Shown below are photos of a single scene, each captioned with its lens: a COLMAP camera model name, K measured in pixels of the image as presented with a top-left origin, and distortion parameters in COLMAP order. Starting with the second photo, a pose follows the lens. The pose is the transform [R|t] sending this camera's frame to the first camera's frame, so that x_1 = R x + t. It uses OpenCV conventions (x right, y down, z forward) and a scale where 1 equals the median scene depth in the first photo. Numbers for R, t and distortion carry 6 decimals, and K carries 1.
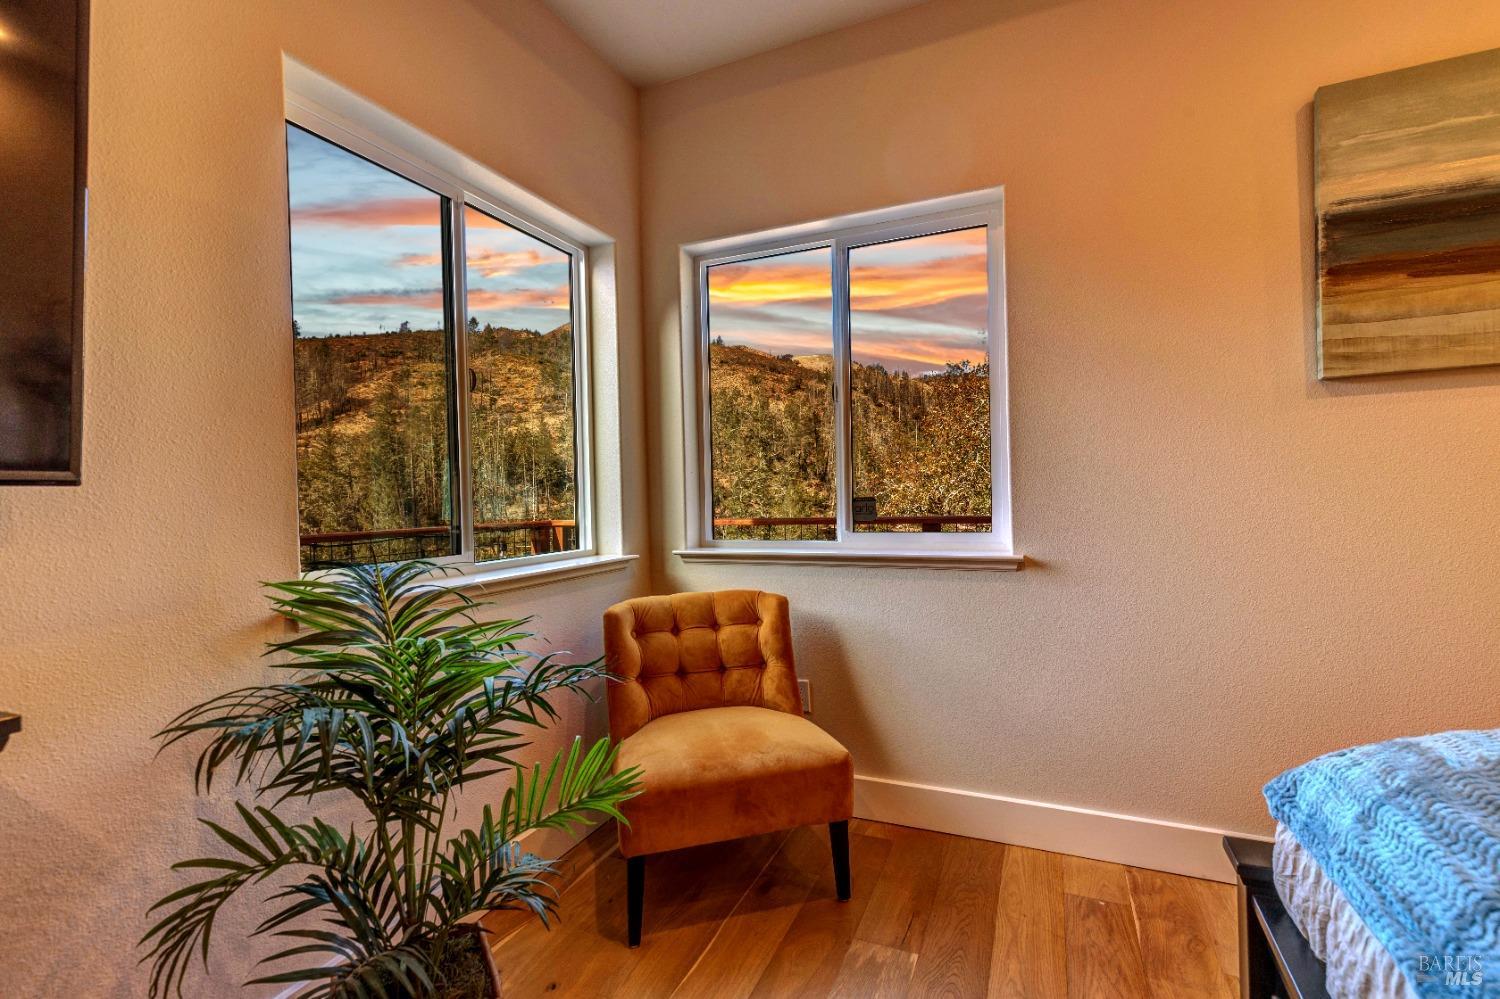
lens RADIAL K [[681.5, 0, 779.4], [0, 681.5, 496.1], [0, 0, 1]] dist [0.002102, 0.000534]
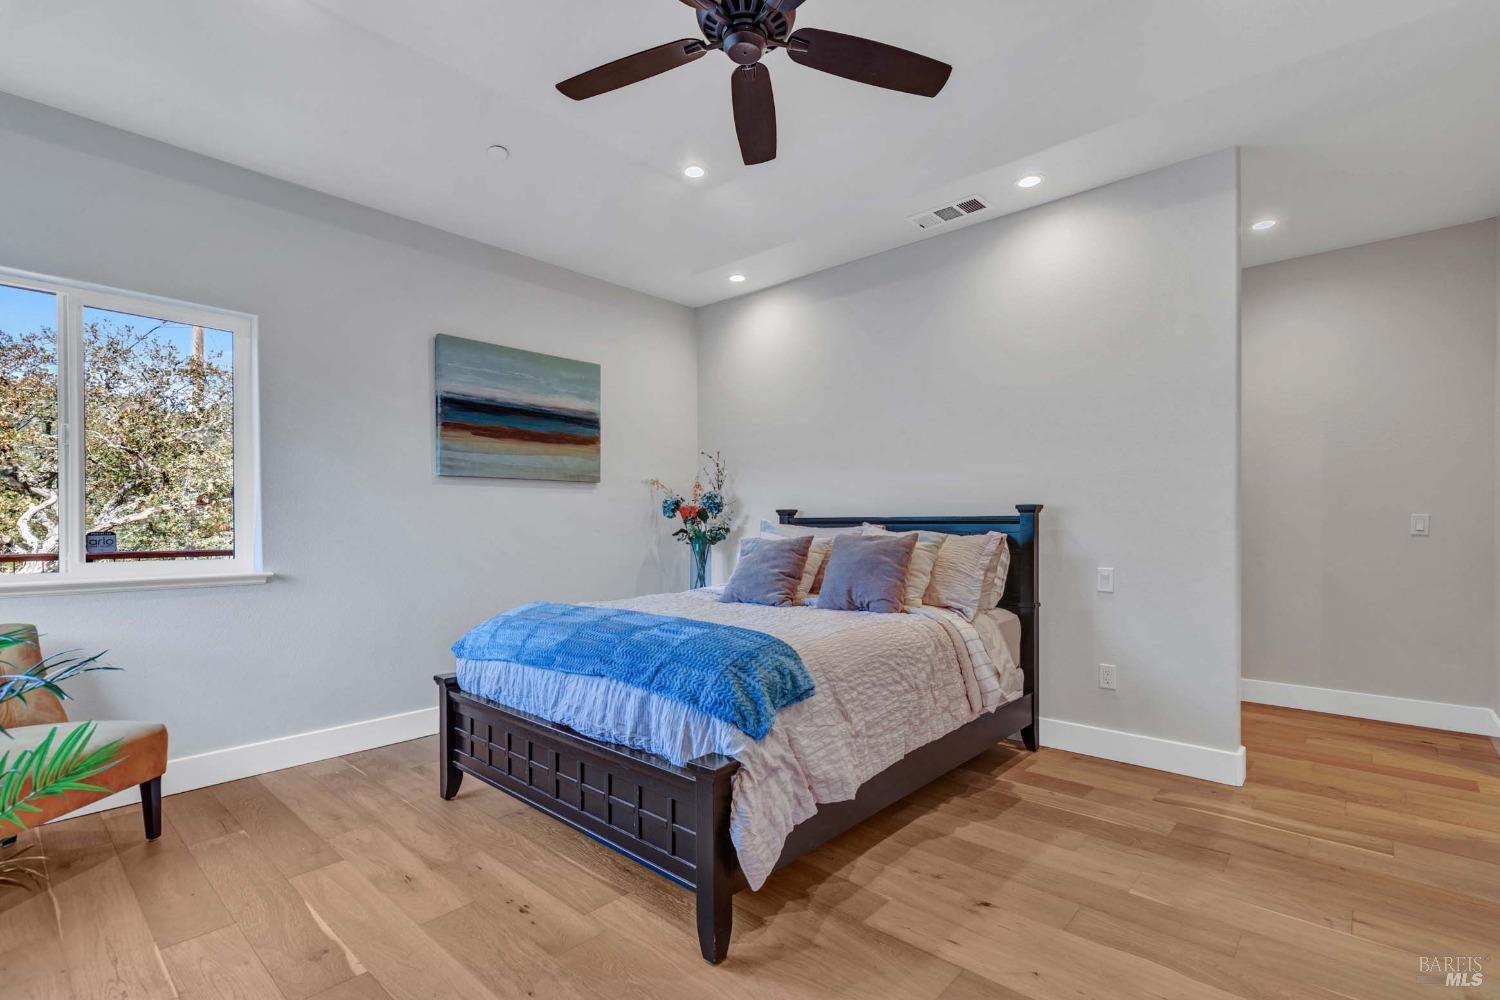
lens RADIAL K [[676.9, 0, 731.0], [0, 676.9, 528.1], [0, 0, 1]] dist [0.001573, -0.000184]
pose [[0.335713, 0.018790, 0.941777, -0.696099], [-0.004866, 0.999822, -0.018213, 0.013963], [-0.941952, 0.001531, 0.335744, -0.425039]]
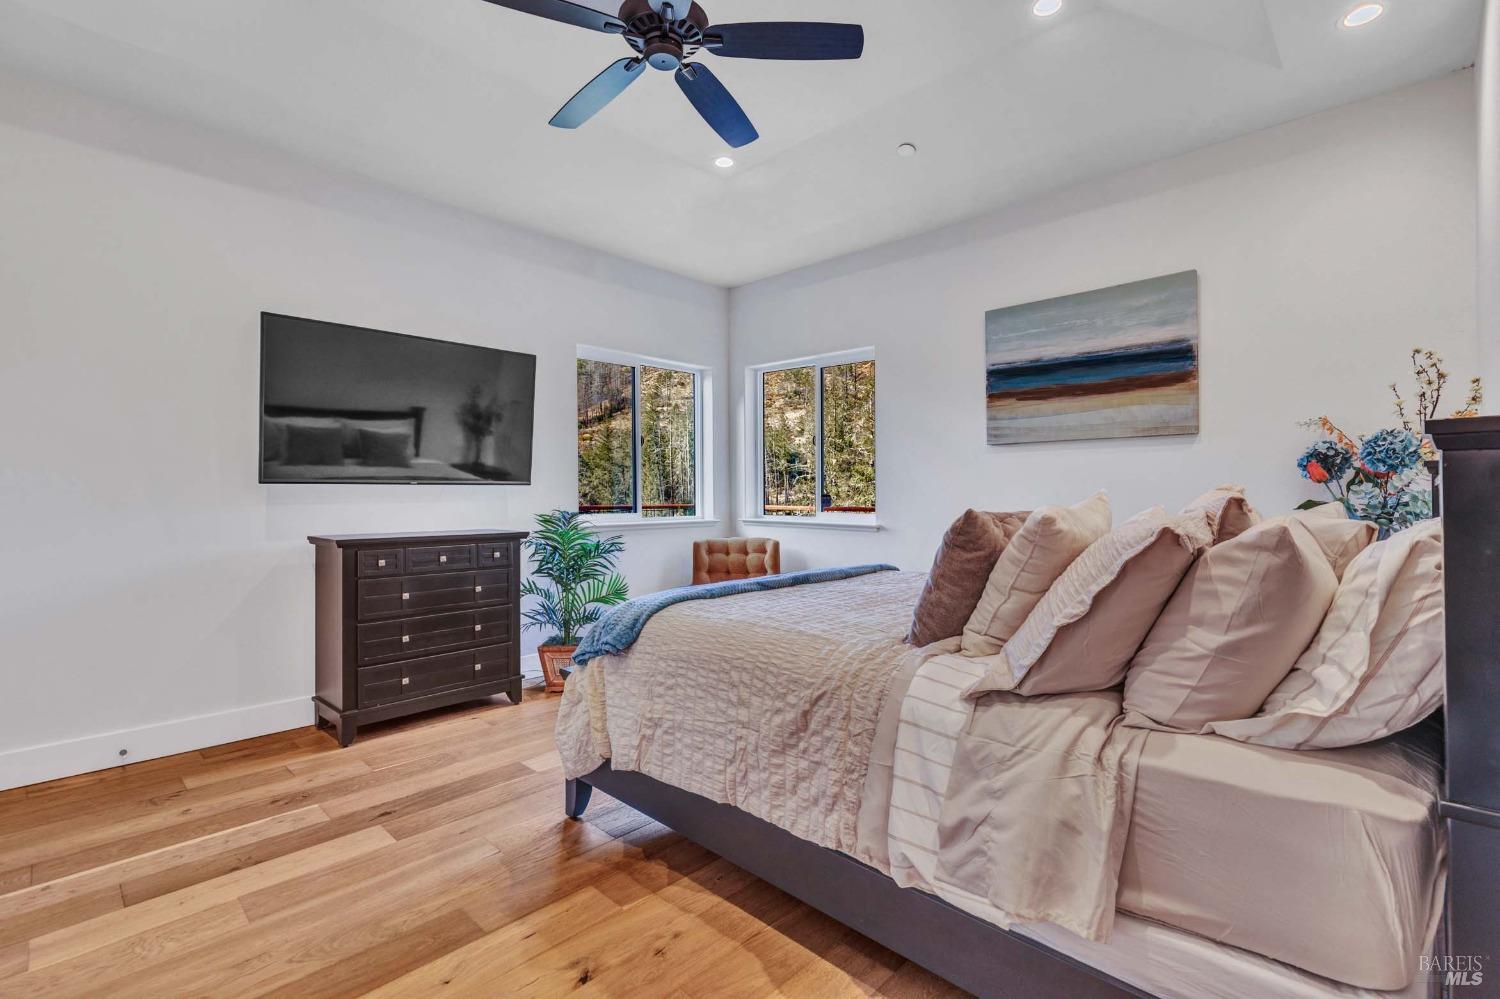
lens RADIAL K [[692.3, 0, 781.7], [0, 692.3, 487.6], [0, 0, 1]] dist [-0.001070, -0.000098]
pose [[0.942845, 0.024375, -0.332338, 0.788944], [-0.025439, 0.999676, 0.001148, -0.021717], [0.332258, 0.007372, 0.943160, -1.095226]]
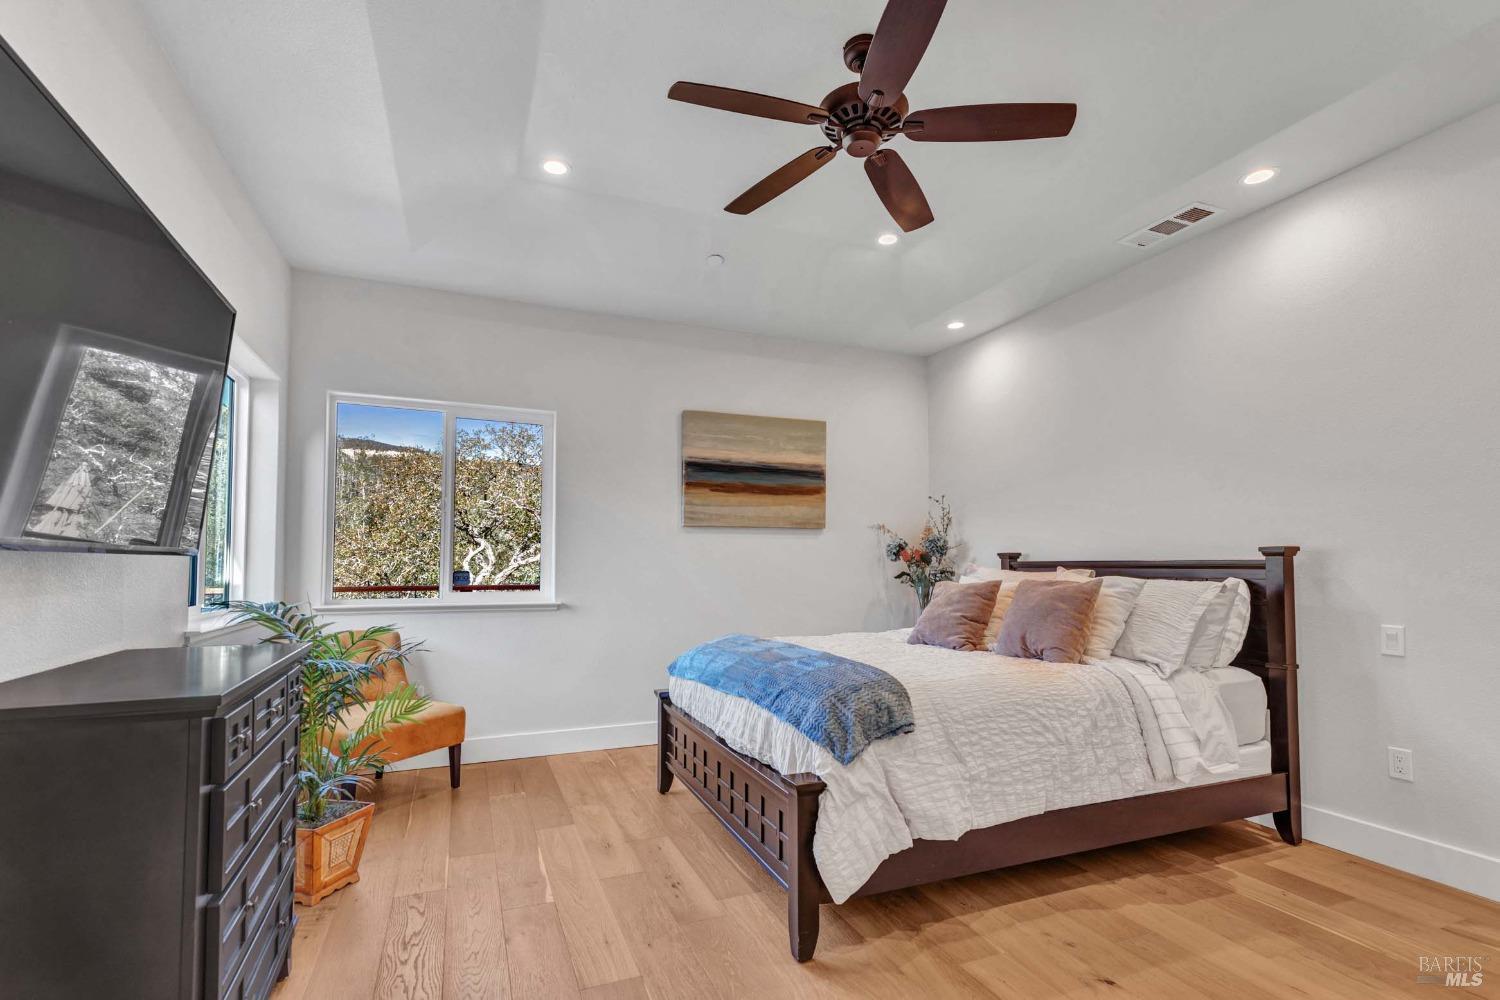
lens RADIAL K [[668.6, 0, 750.3], [0, 668.6, 539.0], [0, 0, 1]] dist [-0.000428, -0.000325]
pose [[0.698792, 0.056015, 0.713129, -0.643752], [-0.019299, 0.998043, -0.059483, 0.010329], [-0.715065, 0.027804, 0.698505, -0.733109]]
